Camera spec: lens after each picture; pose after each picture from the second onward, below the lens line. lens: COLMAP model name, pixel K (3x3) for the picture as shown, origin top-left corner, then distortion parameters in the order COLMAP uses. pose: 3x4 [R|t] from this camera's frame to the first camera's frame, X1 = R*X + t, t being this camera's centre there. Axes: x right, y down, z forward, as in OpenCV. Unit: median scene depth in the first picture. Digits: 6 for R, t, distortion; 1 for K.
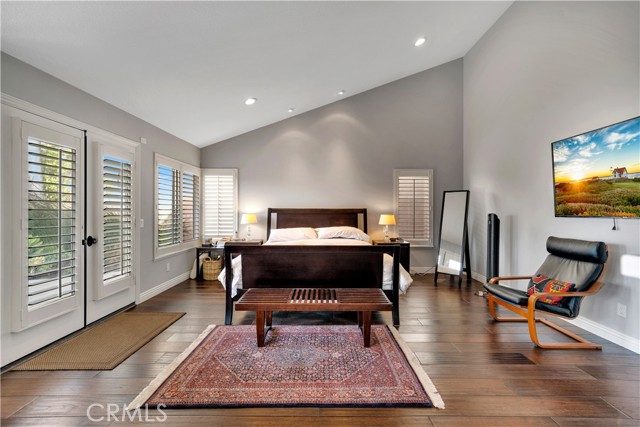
lens RADIAL K [[284.1, 0, 322.0], [0, 284.1, 213.1], [0, 0, 1]] dist [0.001365, 0.000155]
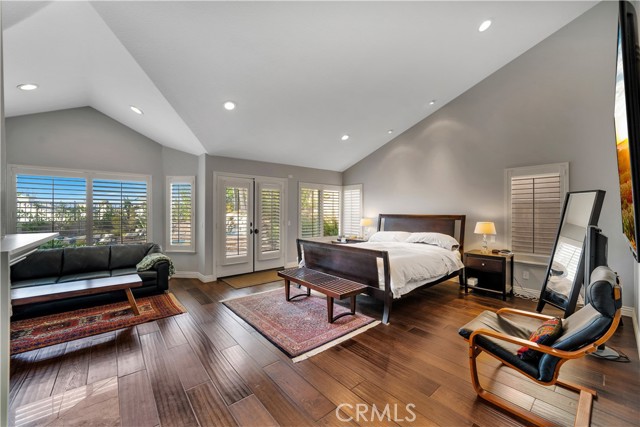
lens RADIAL K [[253.4, 0, 320.0], [0, 253.4, 213.5], [0, 0, 1]] dist [-0.001000, 0.000021]
pose [[0.639544, 0.003340, -0.768747, 0.499323], [-0.005228, 0.999986, -0.000005, -0.018939], [0.768736, 0.004023, 0.639553, 0.097877]]
